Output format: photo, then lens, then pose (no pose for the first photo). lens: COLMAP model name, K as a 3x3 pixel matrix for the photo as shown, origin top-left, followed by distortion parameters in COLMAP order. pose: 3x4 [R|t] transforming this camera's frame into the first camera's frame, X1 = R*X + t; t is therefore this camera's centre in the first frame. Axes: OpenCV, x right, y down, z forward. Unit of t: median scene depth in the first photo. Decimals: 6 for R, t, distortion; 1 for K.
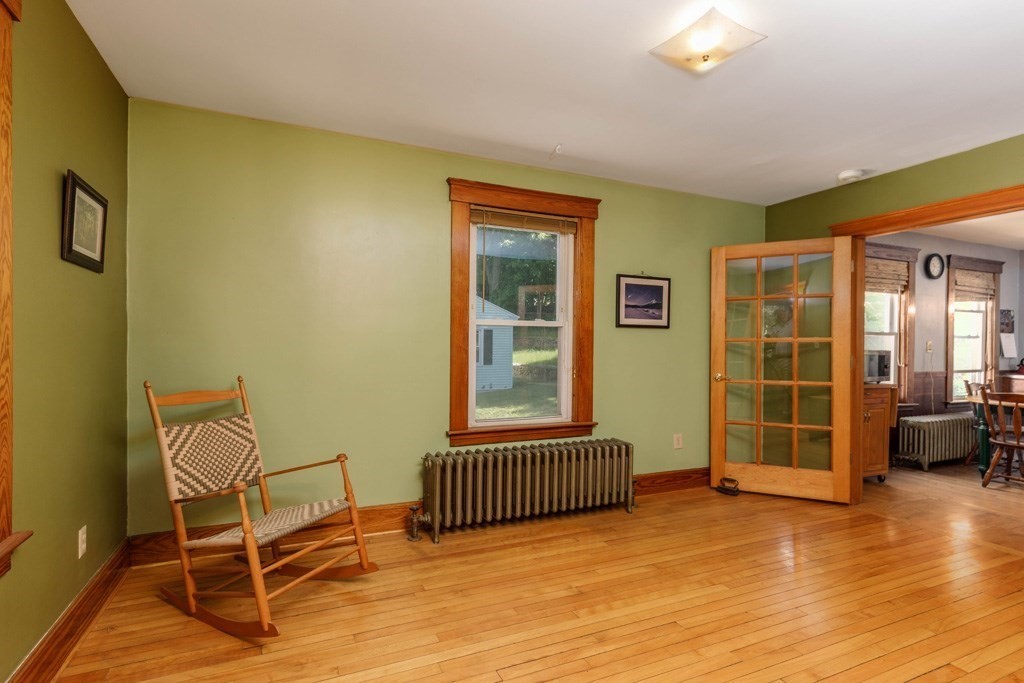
lens RADIAL K [[458.2, 0, 512.0], [0, 458.2, 341.5], [0, 0, 1]] dist [0.002777, 0.000171]
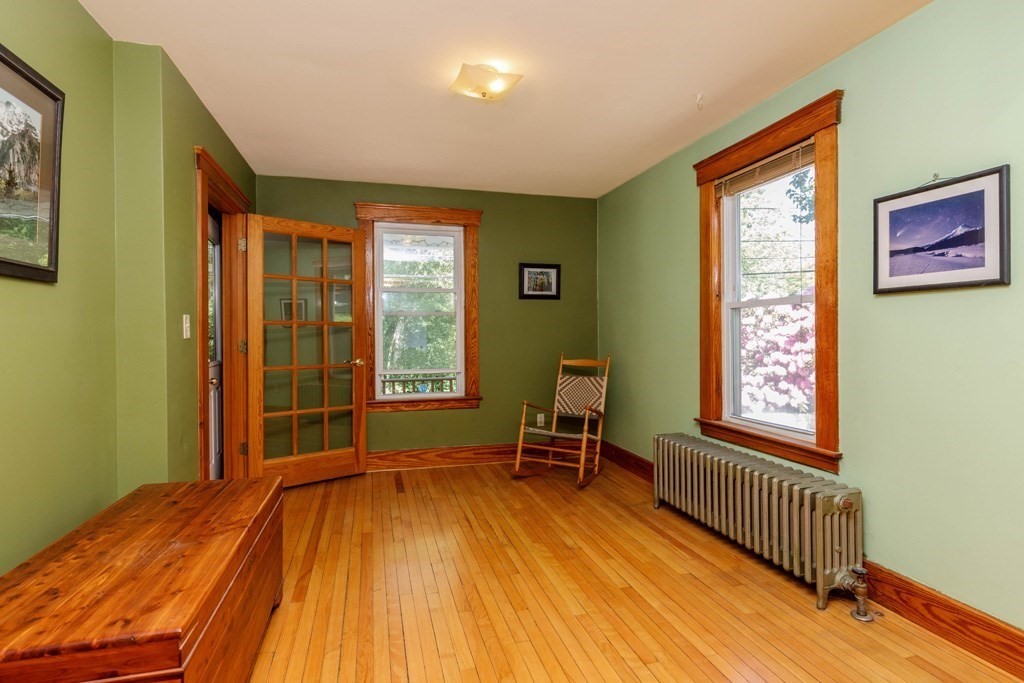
lens RADIAL K [[545.7, 0, 512.0], [0, 545.7, 341.5], [0, 0, 1]] dist [-0.002867, -0.000590]
pose [[-0.128727, 0.002910, -0.991676, 0.961203], [0.005688, 0.999981, 0.002196, 0.021585], [0.991664, -0.005357, -0.128741, 0.660493]]
